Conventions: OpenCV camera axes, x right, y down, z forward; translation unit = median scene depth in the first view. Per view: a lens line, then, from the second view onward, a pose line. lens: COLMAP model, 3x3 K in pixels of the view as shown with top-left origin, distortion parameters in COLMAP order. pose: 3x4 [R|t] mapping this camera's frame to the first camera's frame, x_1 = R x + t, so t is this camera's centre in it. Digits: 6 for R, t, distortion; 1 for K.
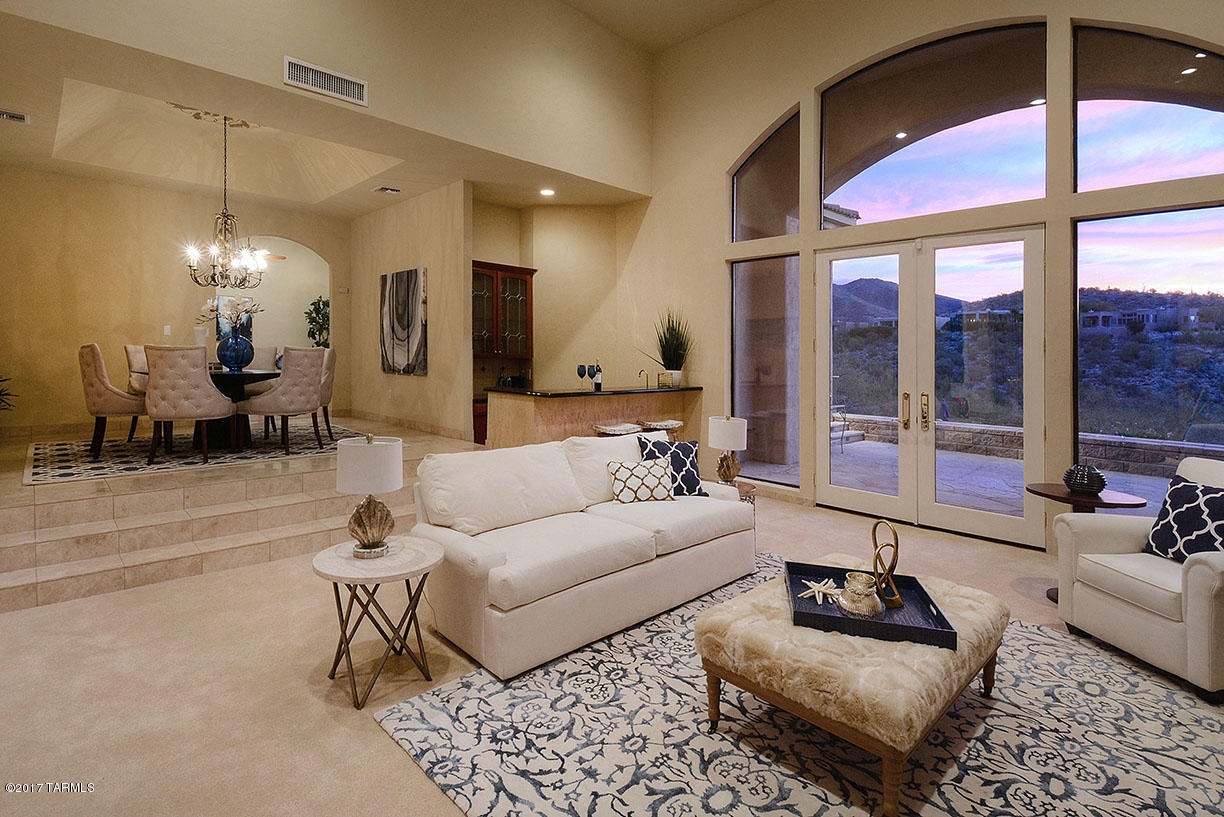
lens RADIAL K [[607.9, 0, 672.2], [0, 607.9, 347.8], [0, 0, 1]] dist [0.001722, -0.008405]
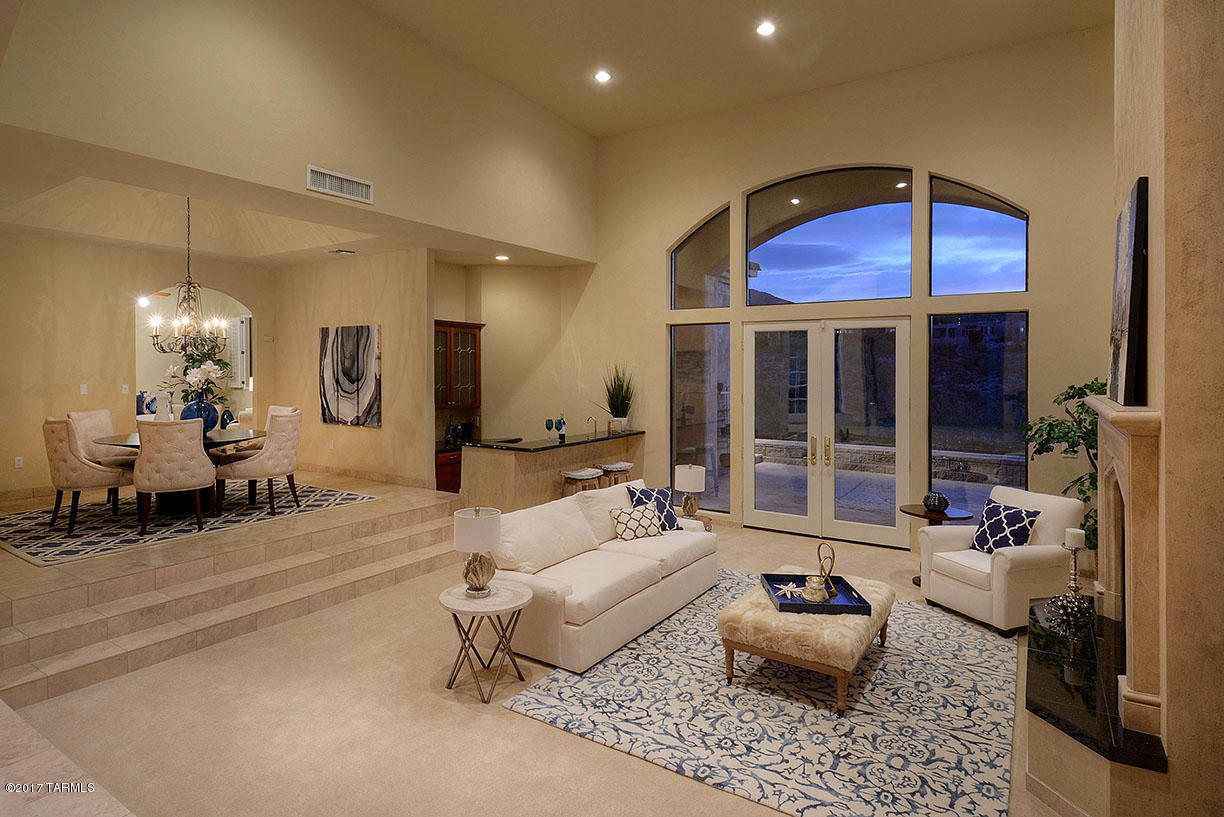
lens RADIAL K [[633.3, 0, 700.8], [0, 633.3, 359.8], [0, 0, 1]] dist [-0.000445, -0.001748]
pose [[0.970713, -0.007074, 0.240137, -0.299812], [0.005810, 0.999965, 0.005969, -0.171534], [-0.240171, -0.004399, 0.970721, -0.441250]]
